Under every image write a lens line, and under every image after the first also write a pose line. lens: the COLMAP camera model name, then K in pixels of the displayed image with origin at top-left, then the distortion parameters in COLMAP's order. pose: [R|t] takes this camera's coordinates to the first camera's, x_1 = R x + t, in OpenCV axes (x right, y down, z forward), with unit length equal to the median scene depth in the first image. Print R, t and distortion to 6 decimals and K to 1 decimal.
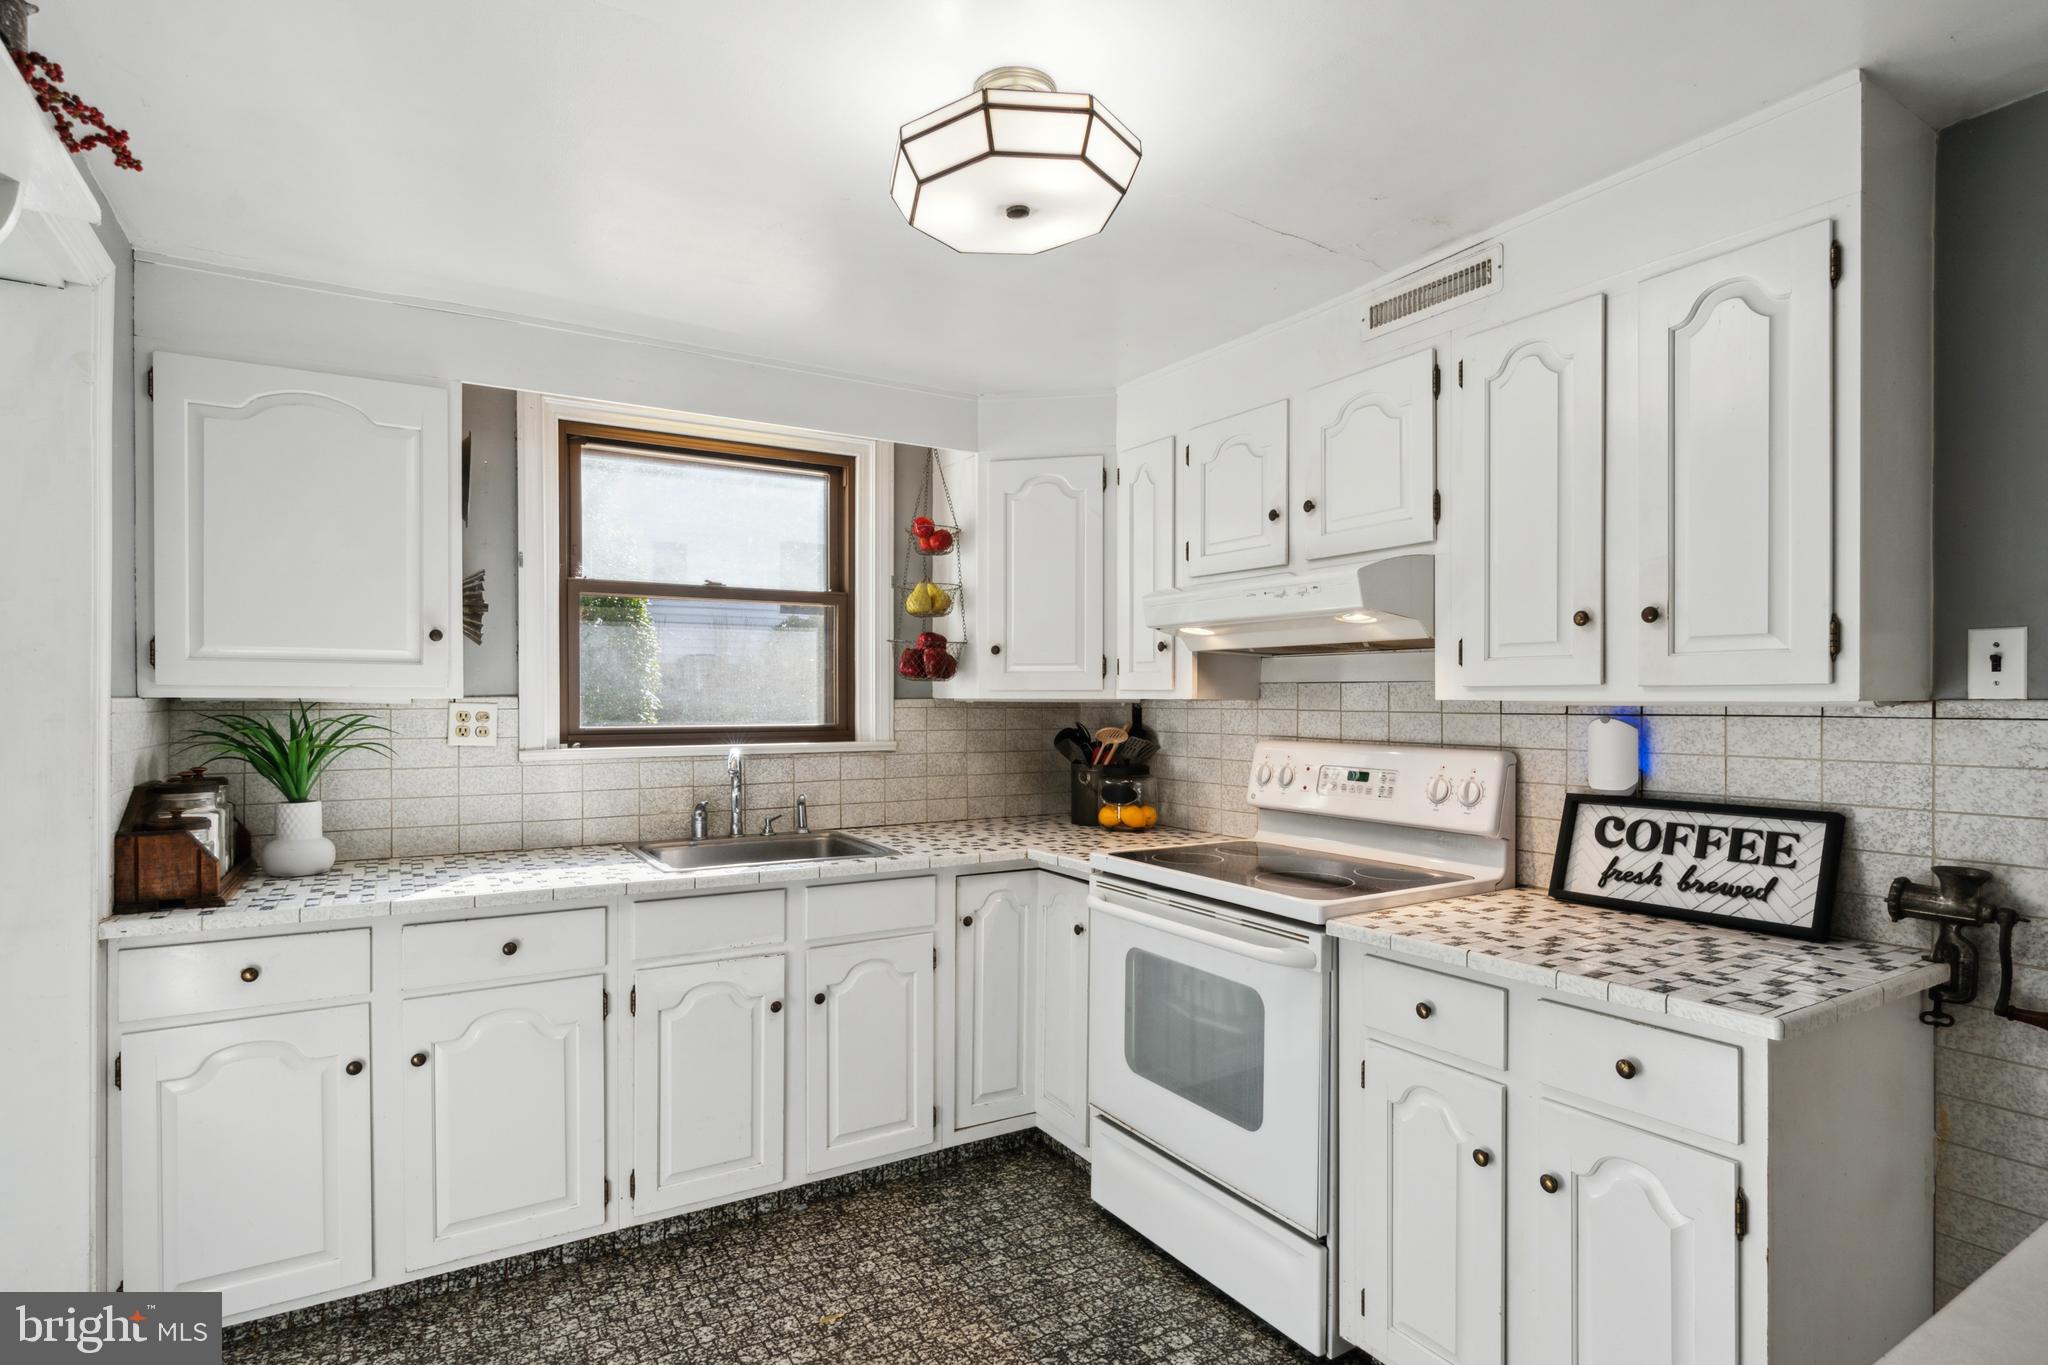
lens RADIAL K [[1022.7, 0, 1014.4], [0, 1022.7, 692.1], [0, 0, 1]] dist [0.001047, 0.000976]
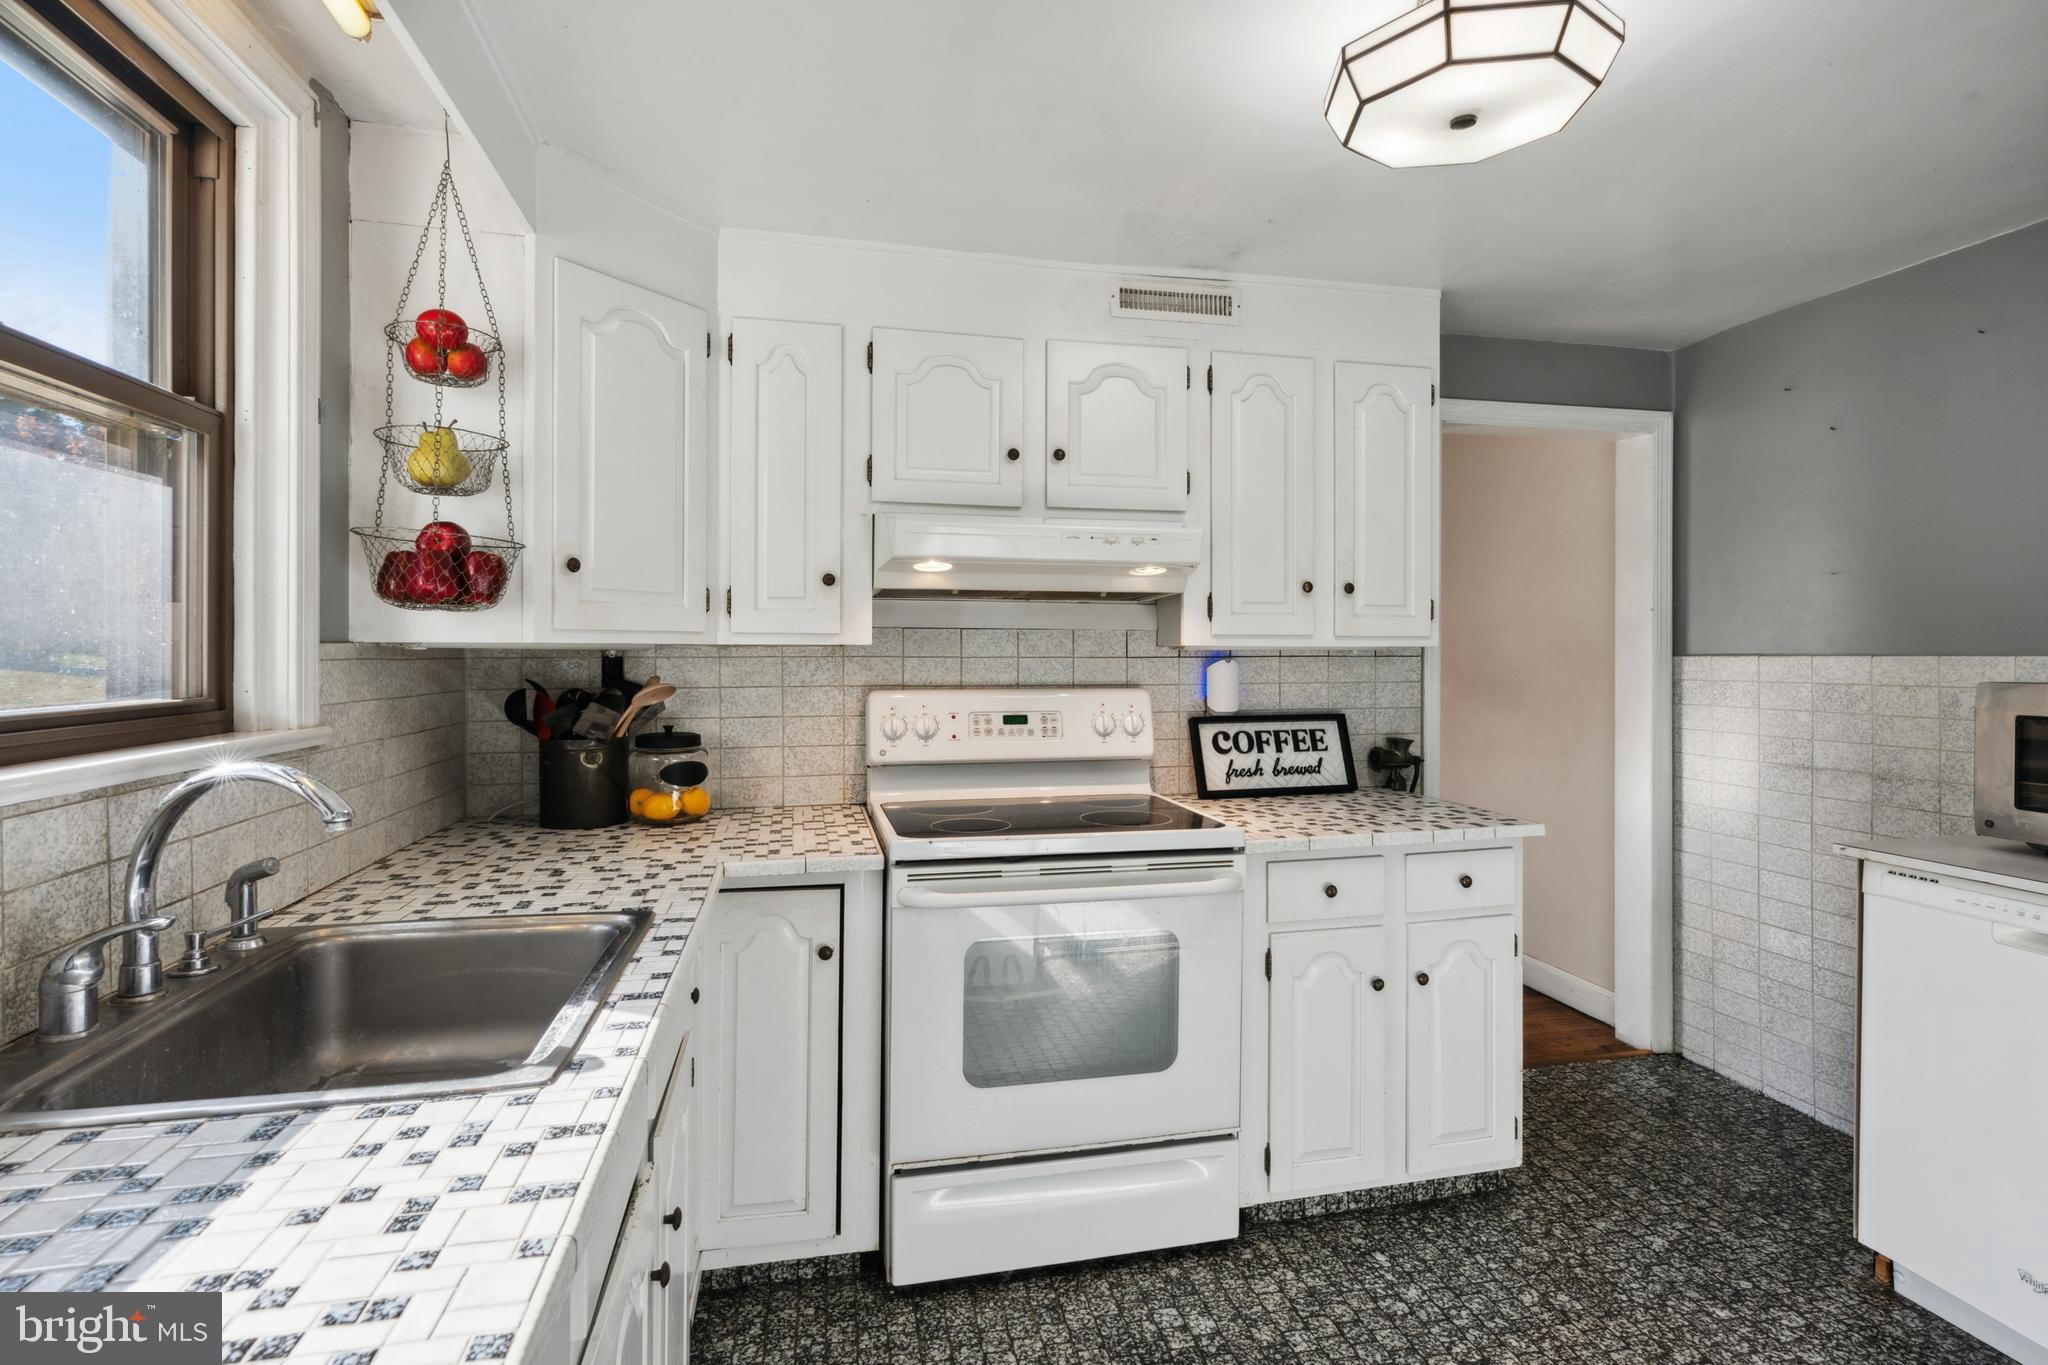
lens RADIAL K [[991.8, 0, 1013.5], [0, 991.8, 645.1], [0, 0, 1]] dist [-0.001875, 0.000025]
pose [[0.326350, 0.003718, 0.945242, -0.694358], [-0.006130, 0.999980, -0.001817, 0.009736], [-0.945229, -0.005201, 0.326367, 0.761611]]
